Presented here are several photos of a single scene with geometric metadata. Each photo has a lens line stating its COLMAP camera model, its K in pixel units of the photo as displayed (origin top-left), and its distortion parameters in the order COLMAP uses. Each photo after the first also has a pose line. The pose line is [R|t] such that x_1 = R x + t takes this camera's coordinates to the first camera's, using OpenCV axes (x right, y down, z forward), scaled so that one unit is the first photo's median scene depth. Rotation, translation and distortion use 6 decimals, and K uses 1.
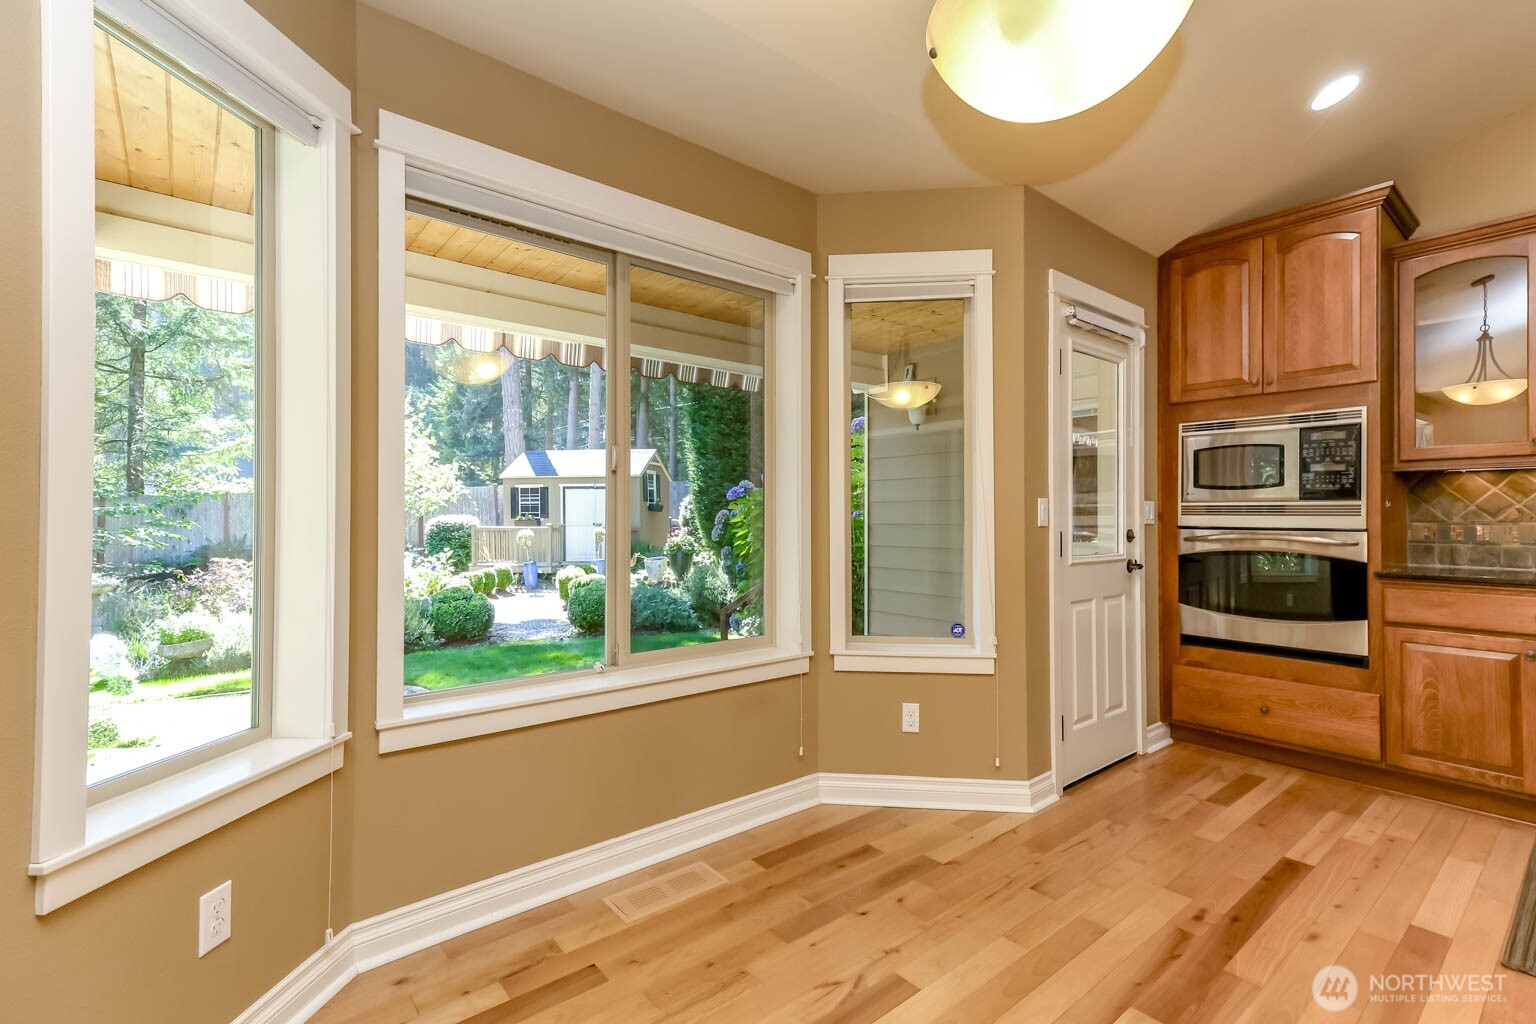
lens RADIAL K [[699.4, 0, 782.8], [0, 699.4, 515.2], [0, 0, 1]] dist [0.034239, 0.000000]
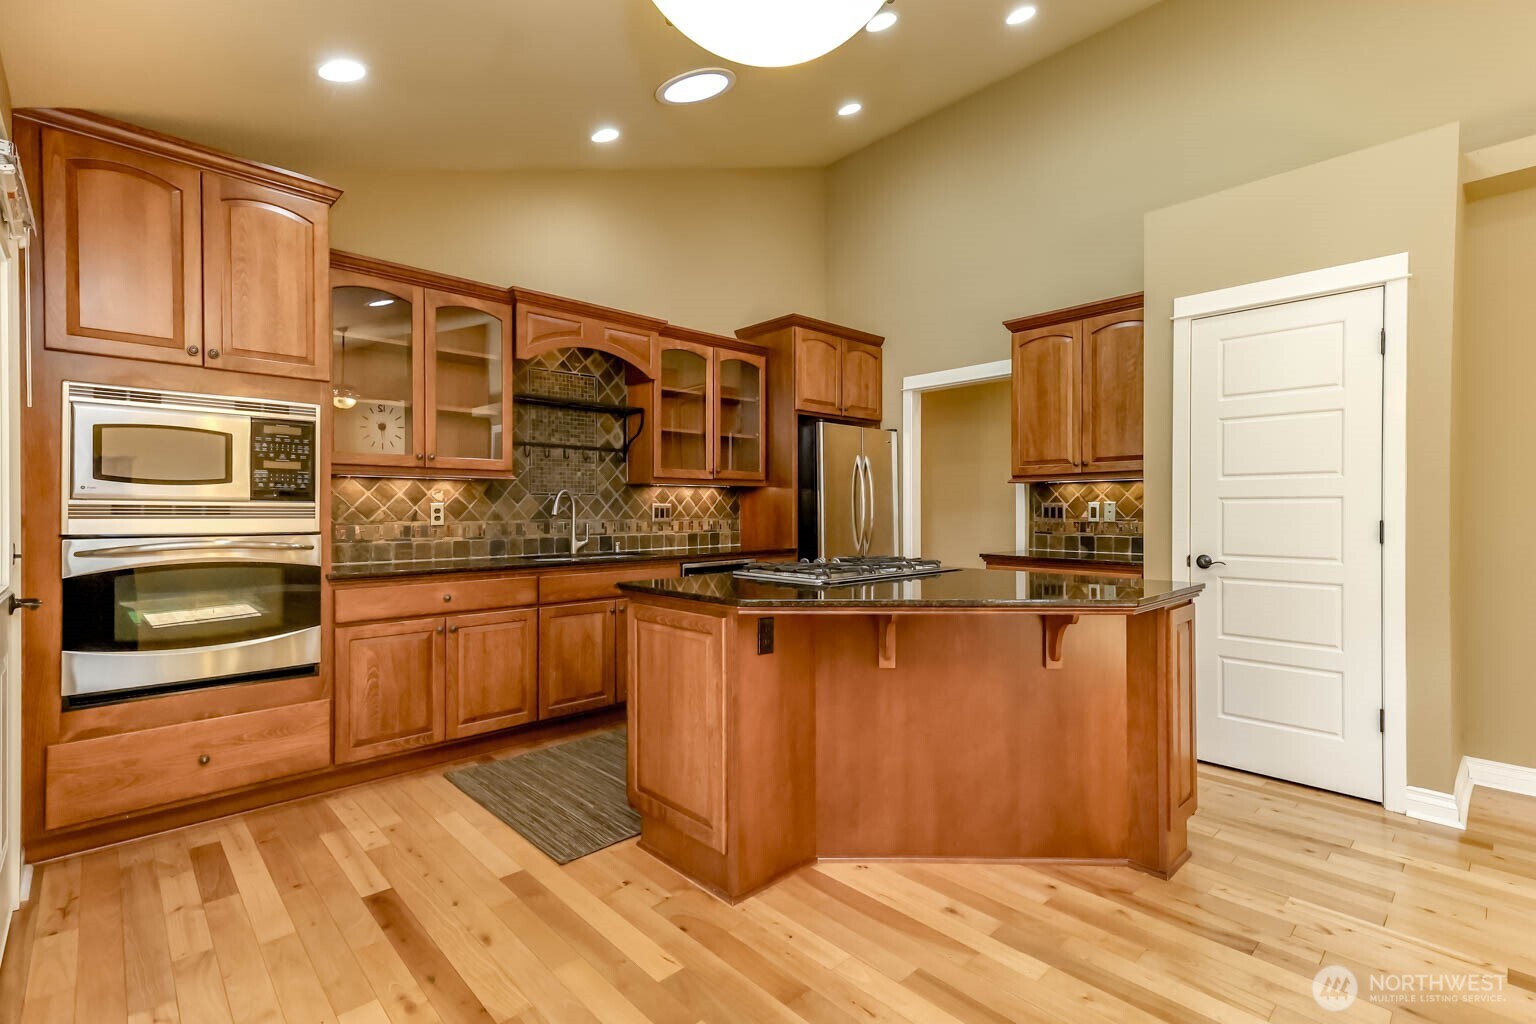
lens RADIAL K [[701.0, 0, 787.4], [0, 701.0, 511.3], [0, 0, 1]] dist [0.023772, -0.000488]
pose [[-0.070486, 0.000643, 0.997513, -0.183485], [-0.001784, 0.999998, -0.000770, -0.008439], [-0.997511, -0.001834, -0.070484, 0.417628]]
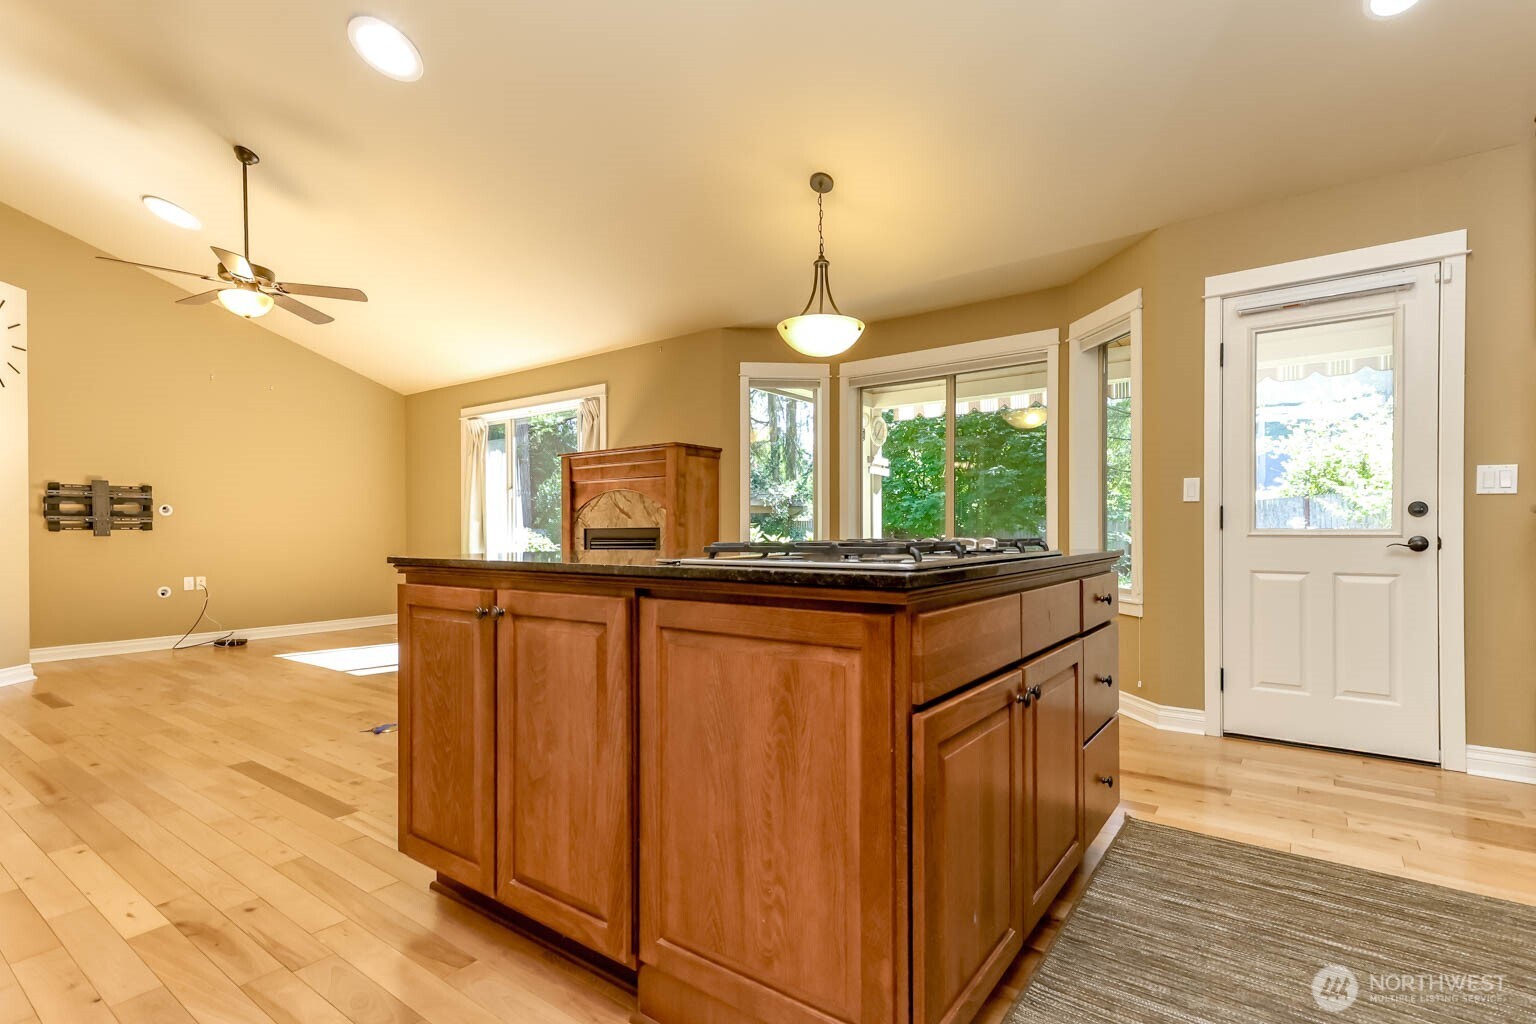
lens RADIAL K [[710.4, 0, 814.9], [0, 710.4, 528.0], [0, 0, 1]] dist [0.022147, -0.000038]
pose [[0.273551, -0.000838, -0.961857, 1.284392], [0.011427, 0.999932, 0.002378, 0.049011], [0.961790, -0.011642, 0.273542, 0.077664]]
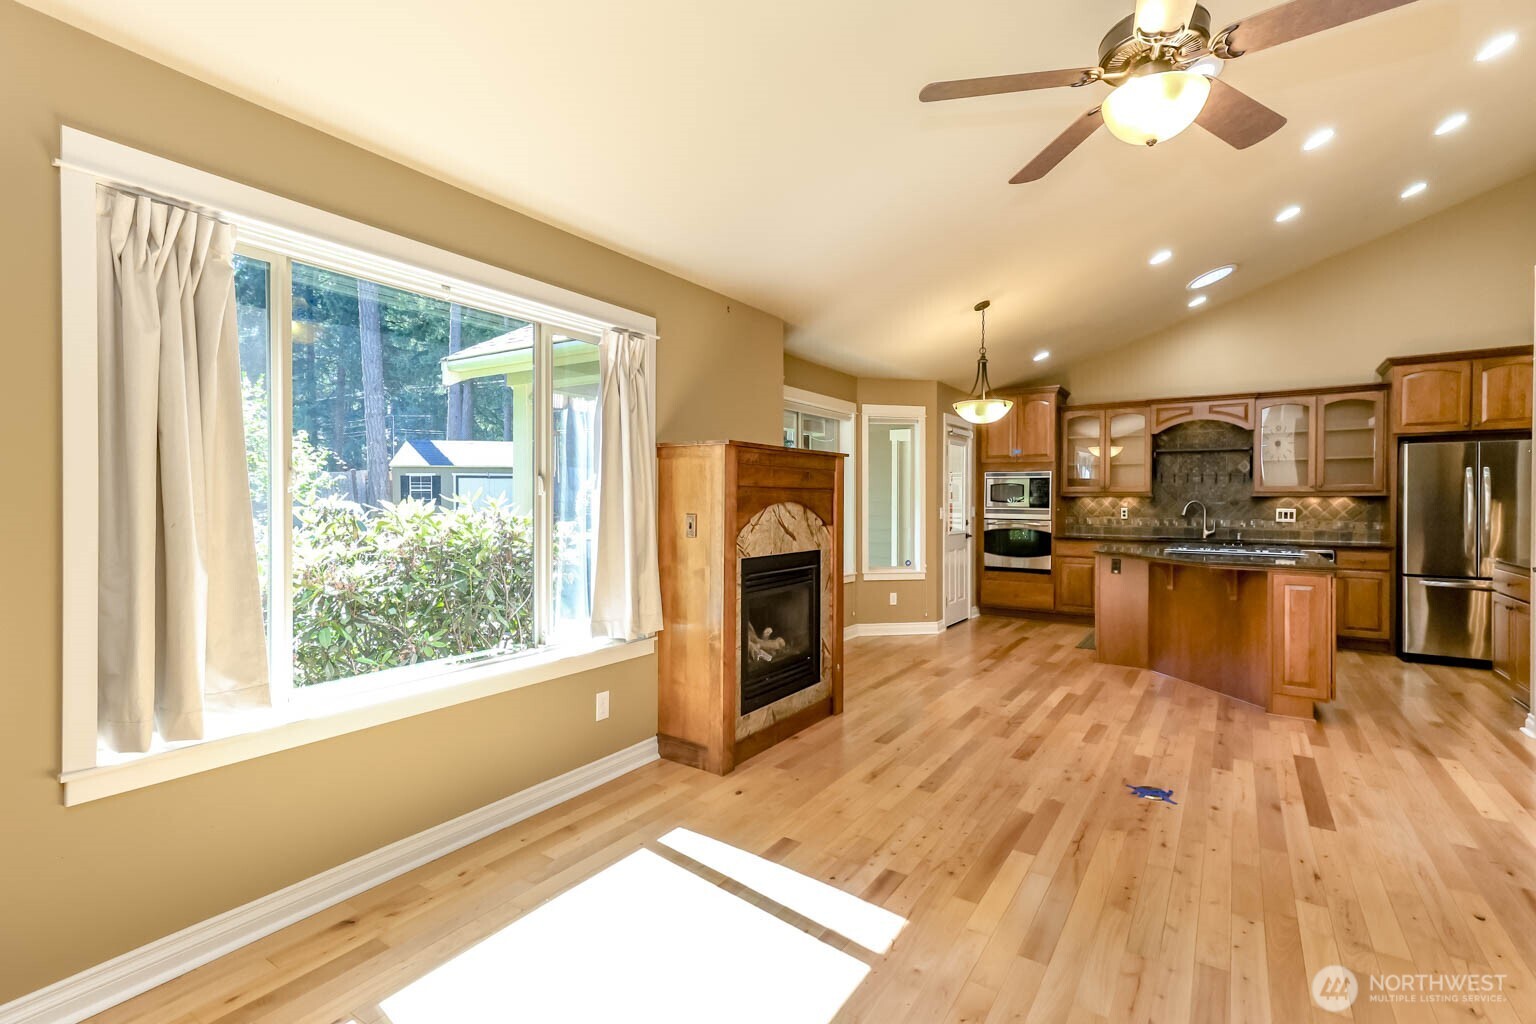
lens RADIAL K [[693.2, 0, 789.0], [0, 693.2, 507.7], [0, 0, 1]] dist [0.015742, 0.000221]
pose [[0.955076, 0.002660, 0.296349, -0.780256], [-0.006700, 0.999898, 0.012615, -0.046639], [-0.296285, -0.014034, 0.954996, -1.047993]]
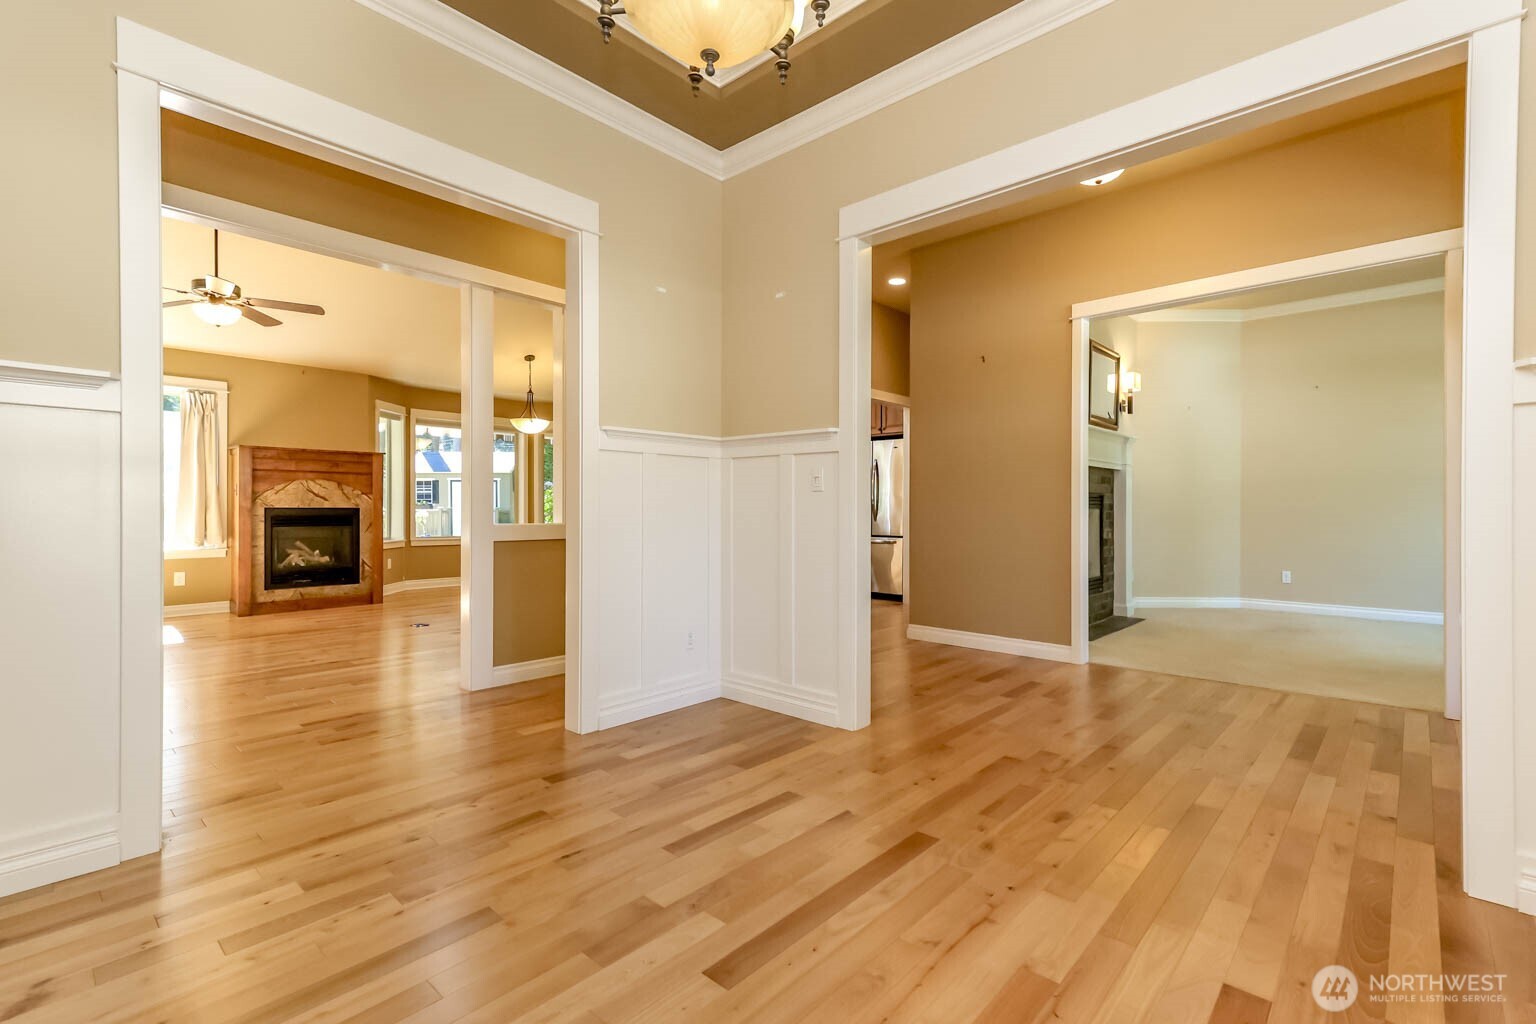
lens RADIAL K [[686.9, 0, 774.6], [0, 686.9, 510.0], [0, 0, 1]] dist [0.021525, -0.000147]
pose [[0.990678, 0.004562, 0.136148, 0.701215], [-0.005295, 0.999973, 0.005023, 0.036705], [-0.136122, -0.005697, 0.990676, -2.255647]]
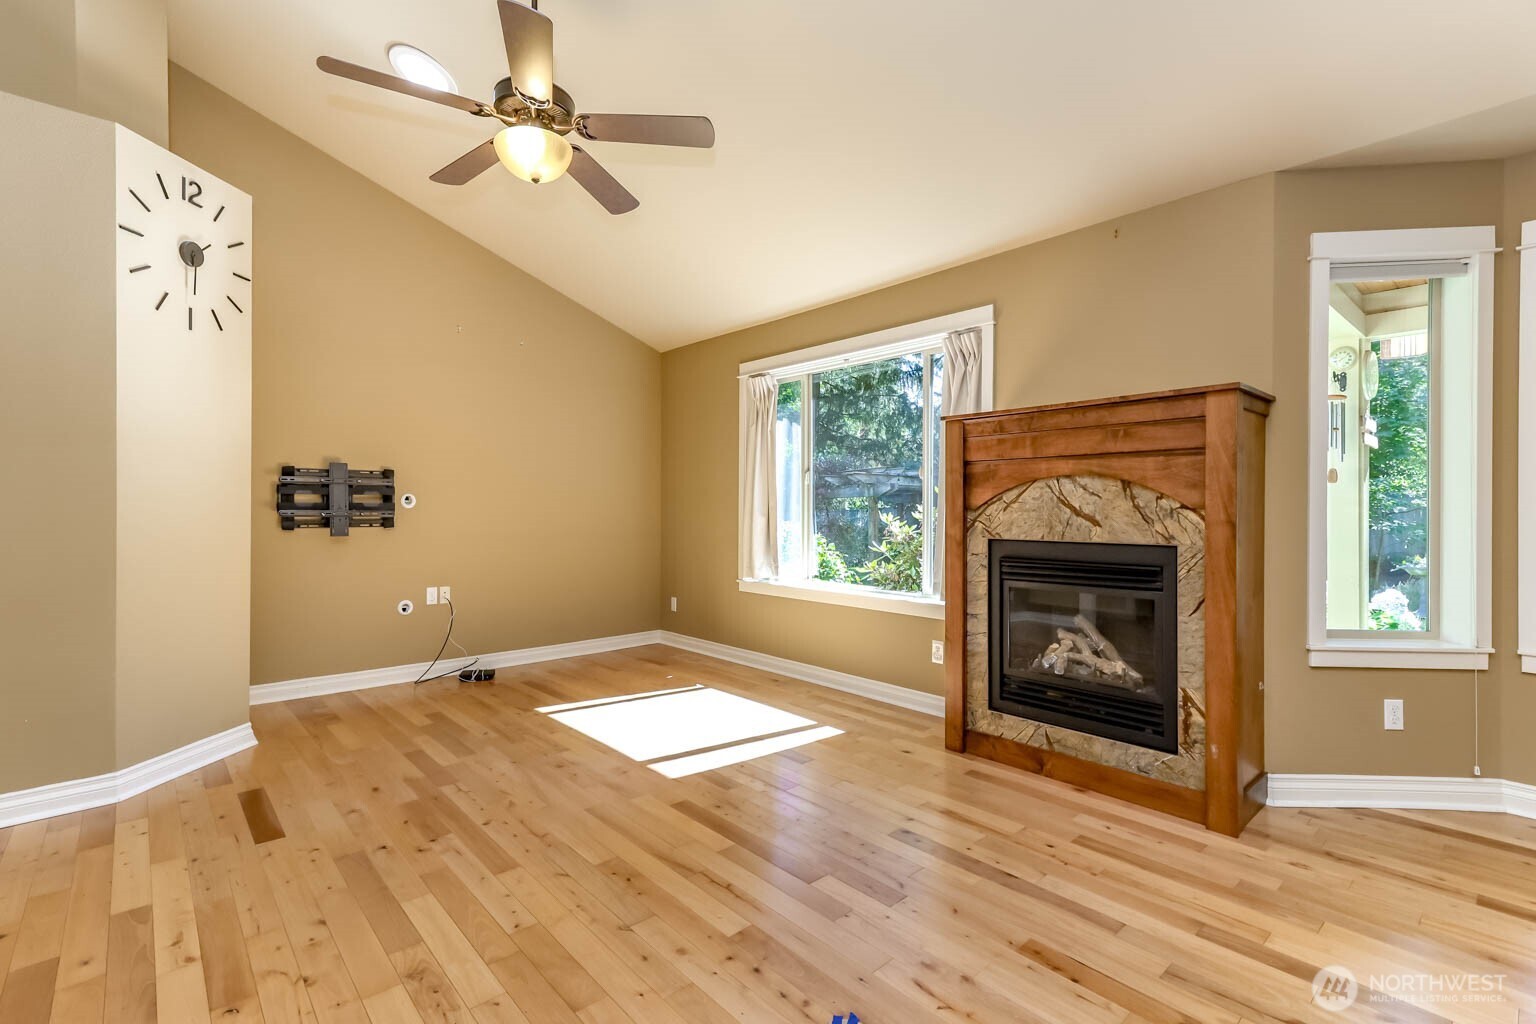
lens RADIAL K [[705.8, 0, 788.4], [0, 705.8, 505.8], [0, 0, 1]] dist [0.016837, 0.000333]
pose [[0.043161, -0.000048, -0.999068, 0.487166], [0.001387, 0.999999, 0.000012, -0.000346], [0.999067, -0.001387, 0.043161, -0.321475]]
